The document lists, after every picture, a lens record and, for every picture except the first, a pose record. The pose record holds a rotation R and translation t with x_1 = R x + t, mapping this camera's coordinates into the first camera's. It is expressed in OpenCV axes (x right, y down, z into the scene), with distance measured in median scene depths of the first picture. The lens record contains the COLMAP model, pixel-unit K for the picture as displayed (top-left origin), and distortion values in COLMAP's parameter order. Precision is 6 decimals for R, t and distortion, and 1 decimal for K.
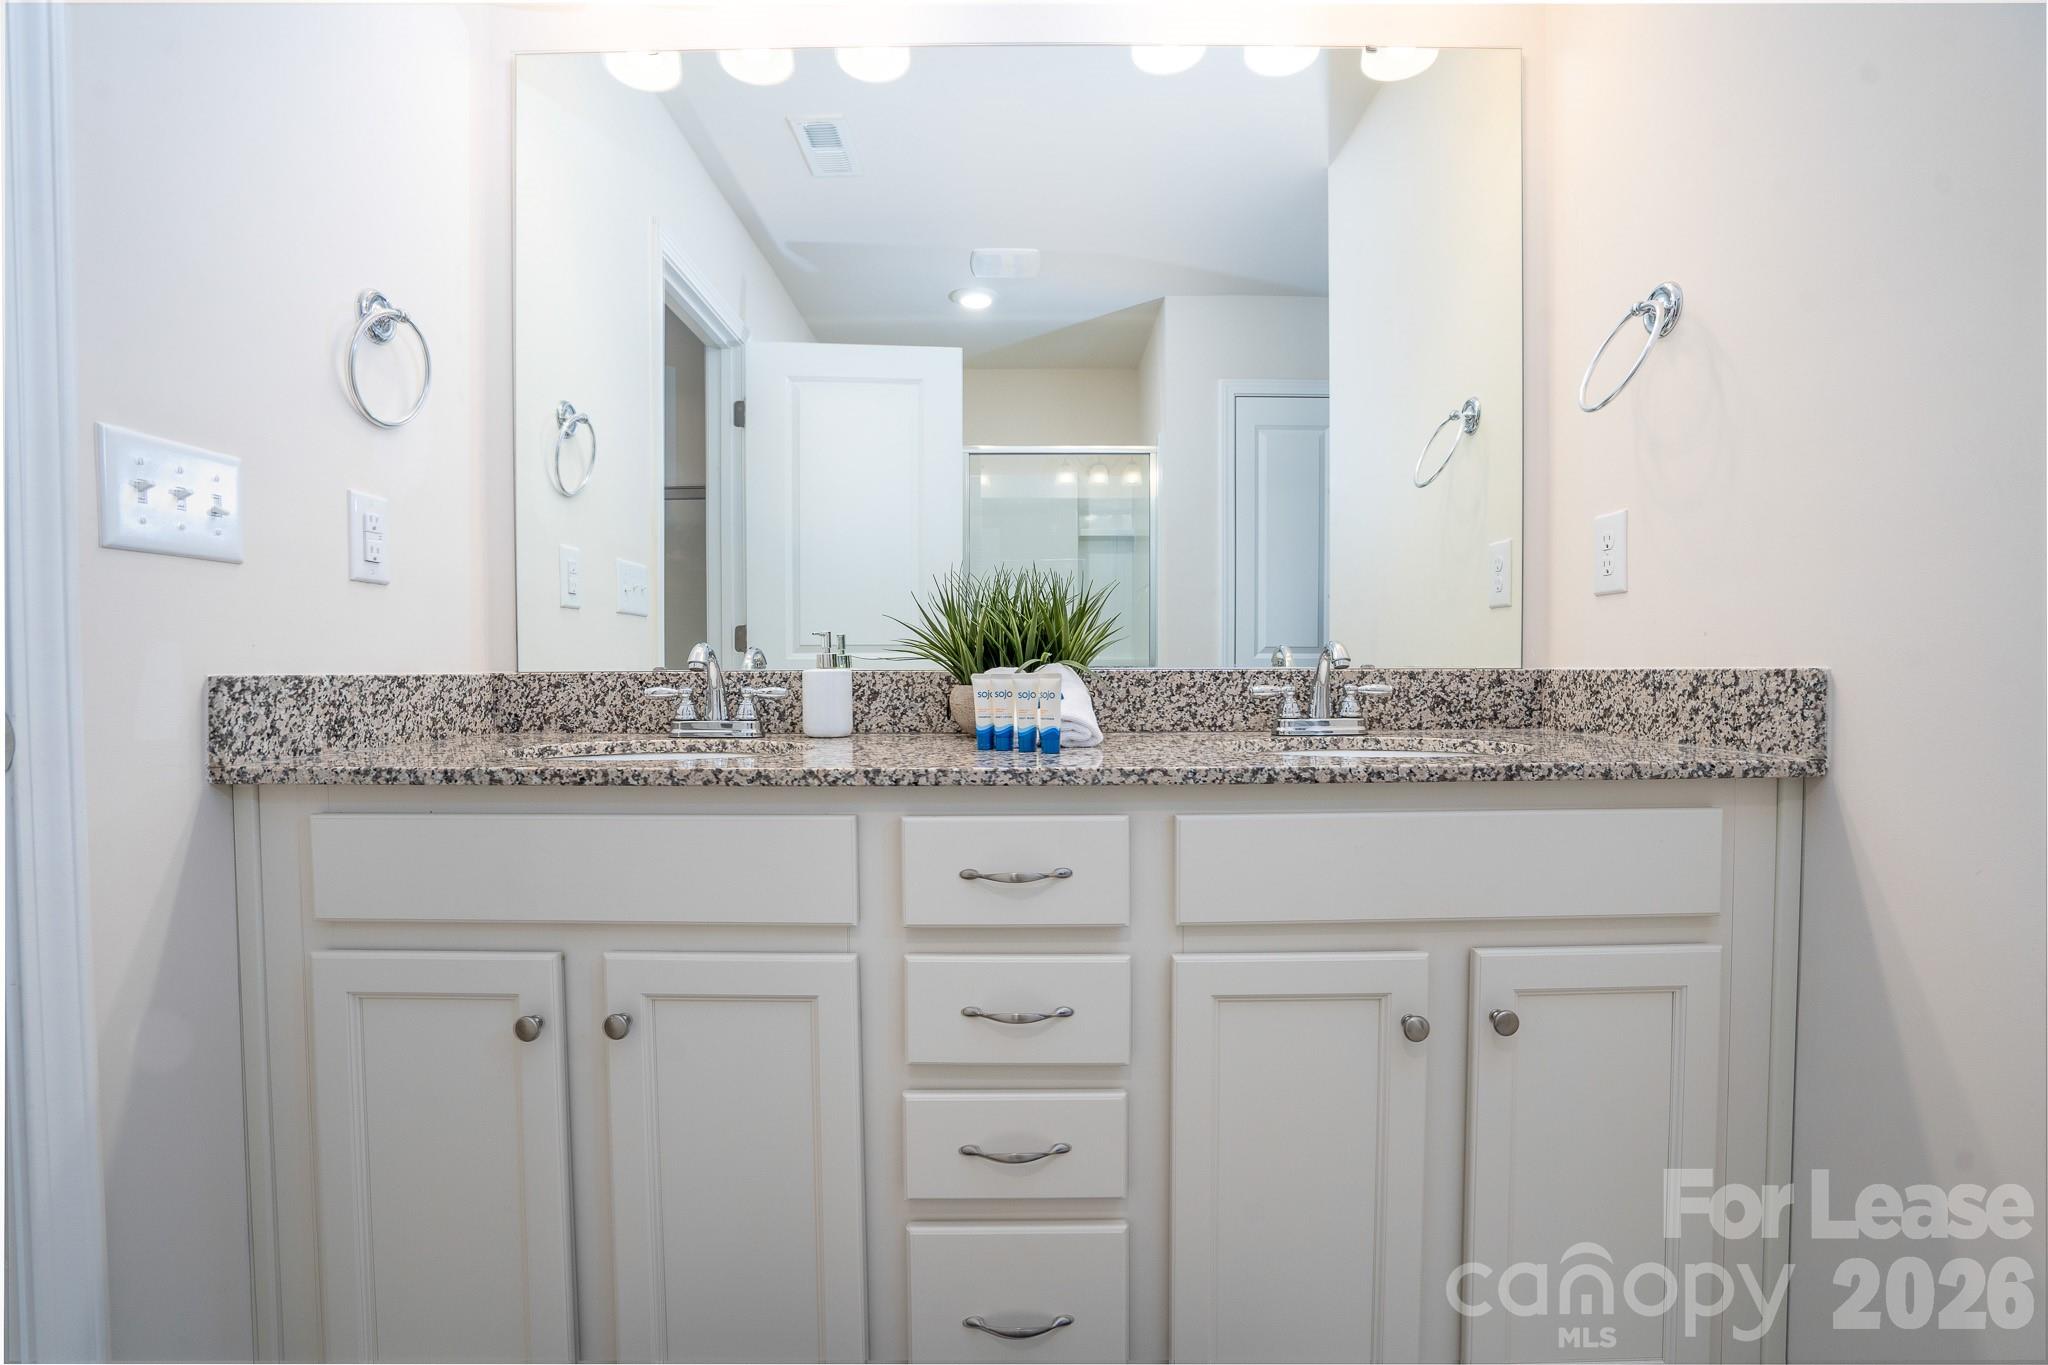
lens RADIAL K [[970.9, 0, 1056.6], [0, 970.9, 687.9], [0, 0, 1]] dist [-0.065181, 0.024072]
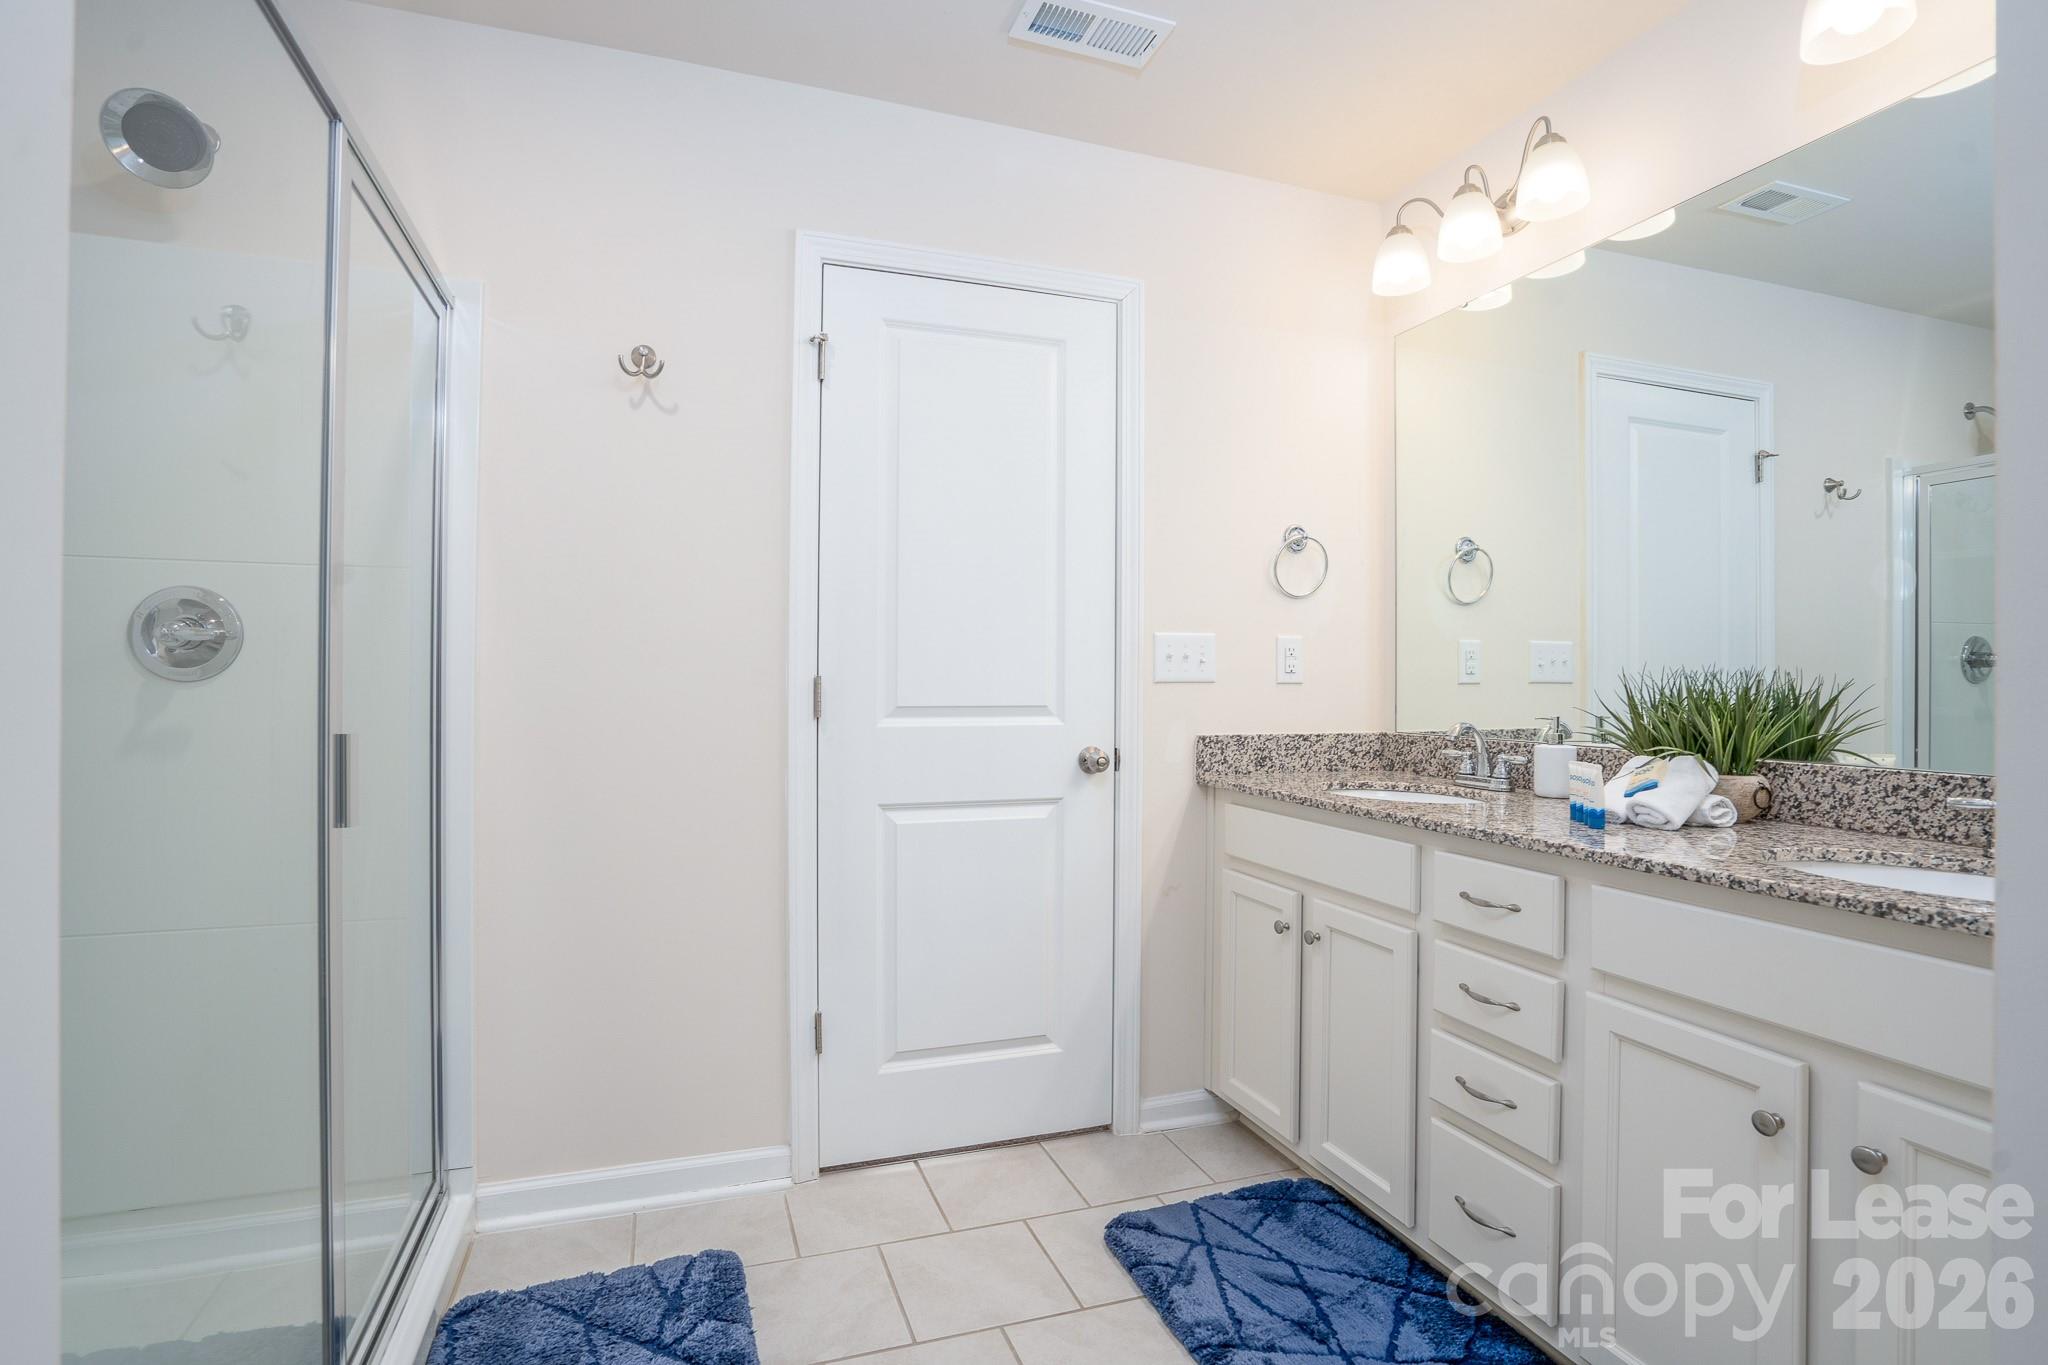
lens RADIAL K [[1002.3, 0, 1020.3], [0, 1002.3, 675.4], [0, 0, 1]] dist [0.001615, 0.000681]
pose [[0.341201, 0.003859, -0.939982, 0.907246], [-0.028211, 0.999583, -0.006137, -0.097454], [0.939567, 0.028612, 0.341168, -0.163090]]
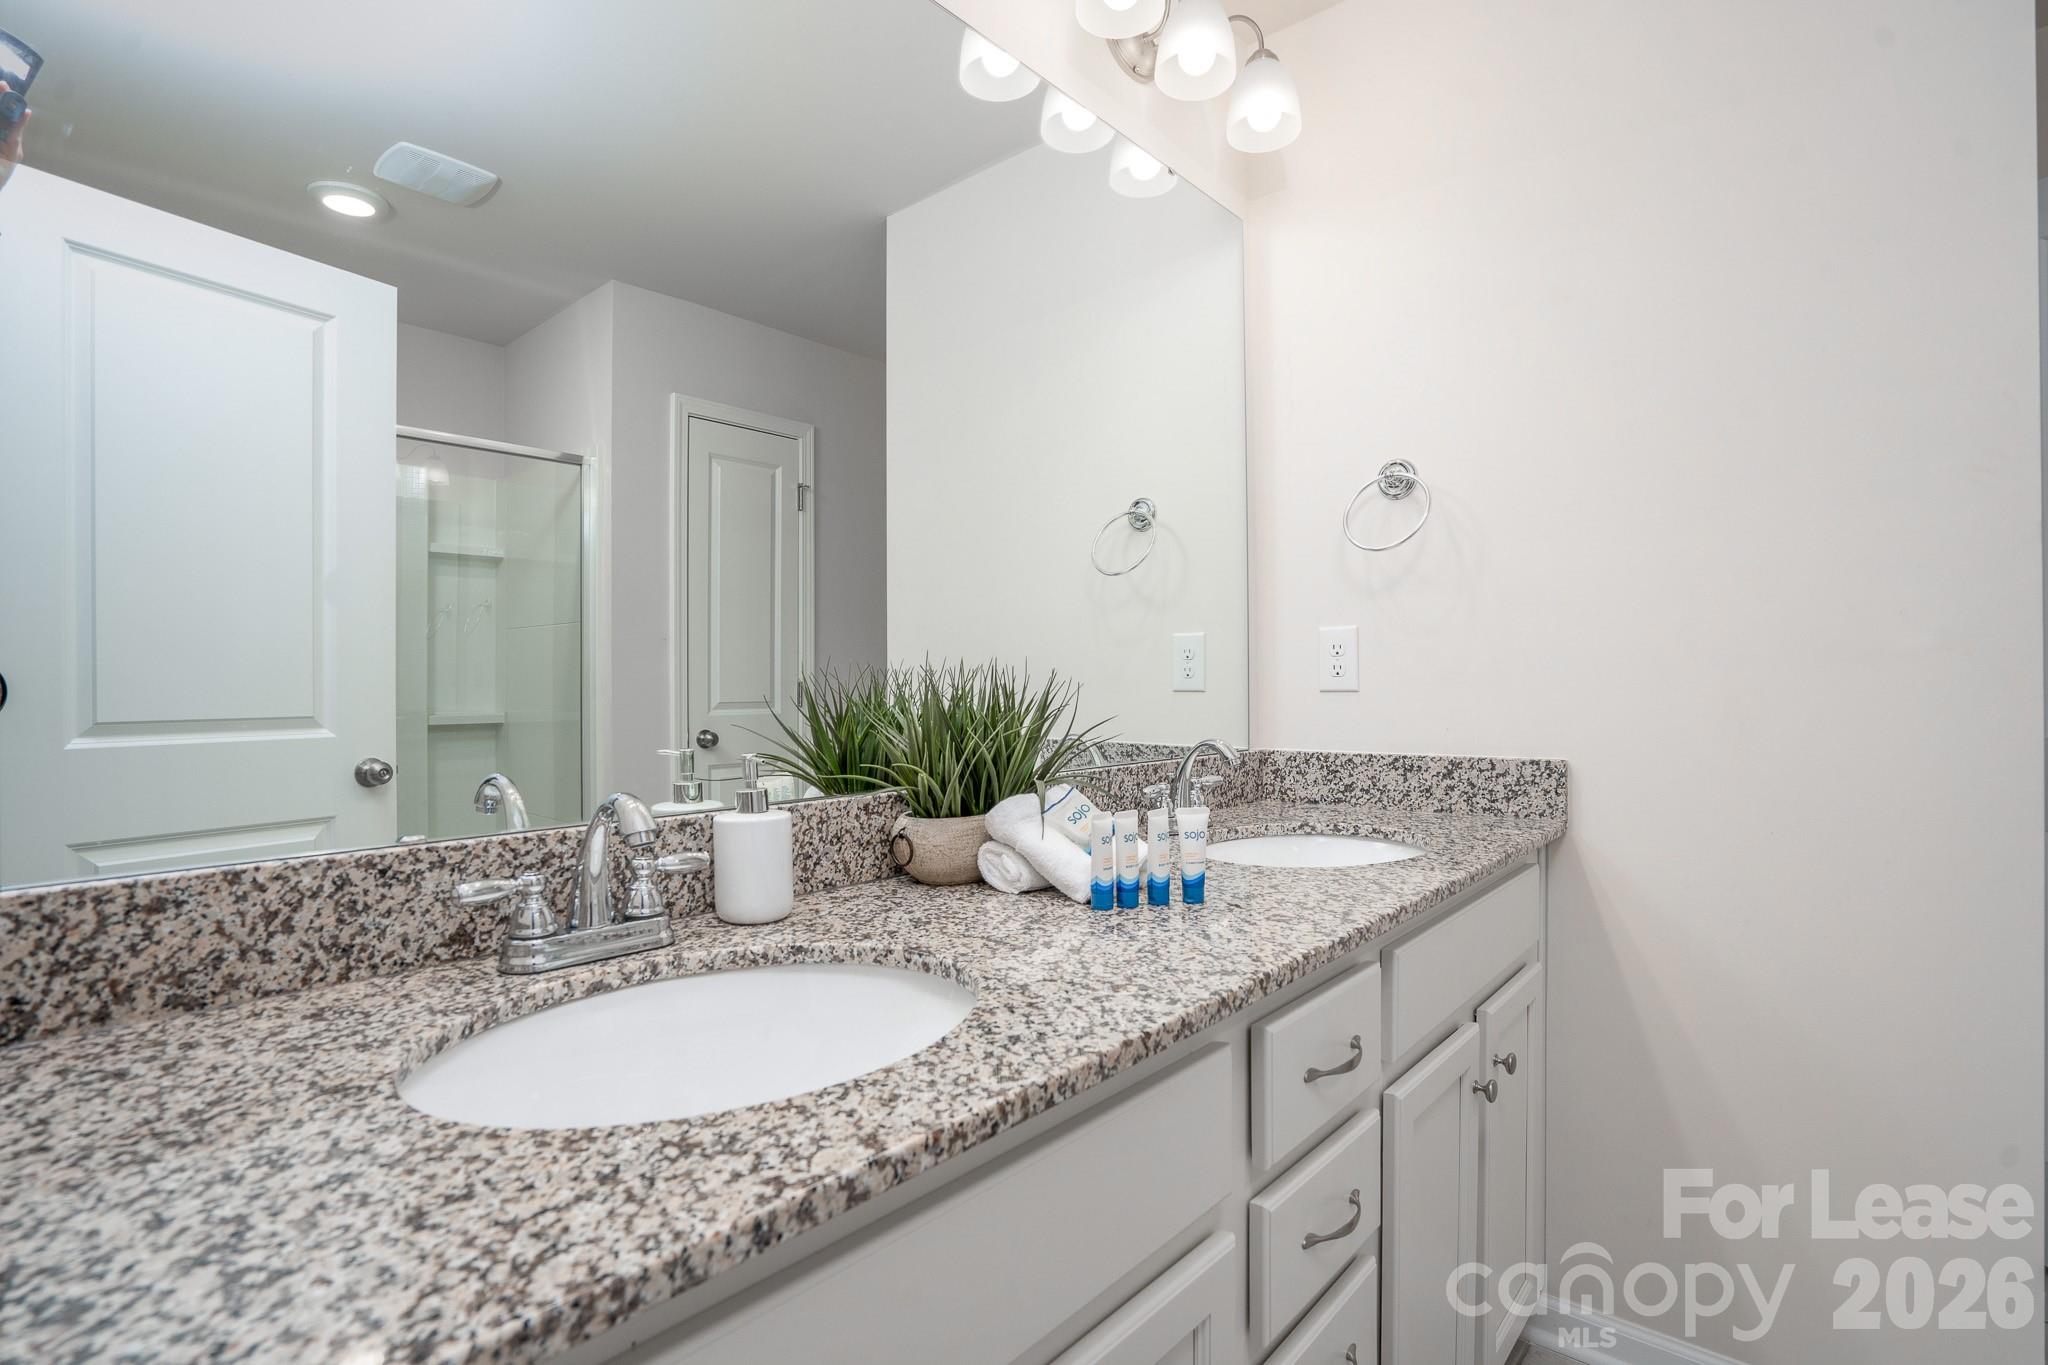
lens RADIAL K [[970.9, 0, 1056.6], [0, 970.9, 687.9], [0, 0, 1]] dist [-0.065181, 0.024072]
pose [[0.657122, -0.002494, 0.753780, -0.673683], [0.018524, 0.999746, -0.012841, -0.103658], [-0.753557, 0.022401, 0.657001, 0.493245]]
